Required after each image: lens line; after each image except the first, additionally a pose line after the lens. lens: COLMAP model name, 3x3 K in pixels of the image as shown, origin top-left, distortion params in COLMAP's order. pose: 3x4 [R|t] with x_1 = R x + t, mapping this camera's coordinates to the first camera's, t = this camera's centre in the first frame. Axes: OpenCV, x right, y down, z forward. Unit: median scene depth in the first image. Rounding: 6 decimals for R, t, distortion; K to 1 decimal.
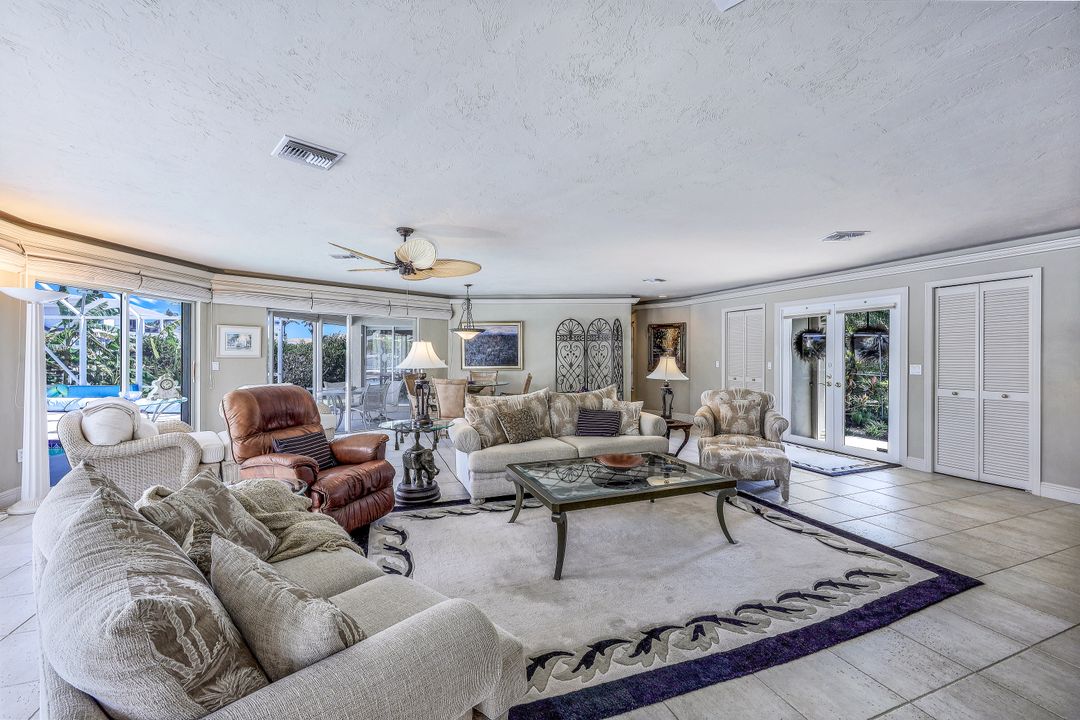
lens RADIAL K [[431.3, 0, 534.9], [0, 431.3, 354.7], [0, 0, 1]] dist [-0.006680, 0.000028]
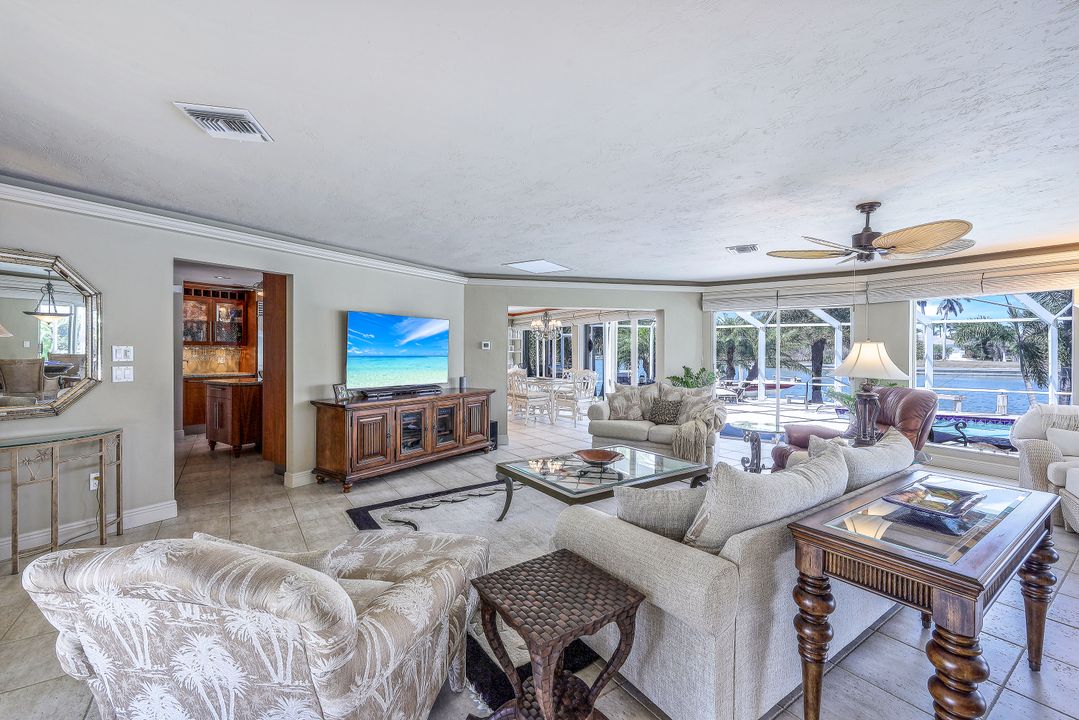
lens RADIAL K [[445.4, 0, 530.1], [0, 445.4, 347.6], [0, 0, 1]] dist [-0.000426, -0.000105]
pose [[-0.973053, -0.013695, -0.230176, 0.425143], [-0.012717, 0.999903, -0.005733, -0.008613], [0.230232, -0.002651, -0.973132, 1.395546]]
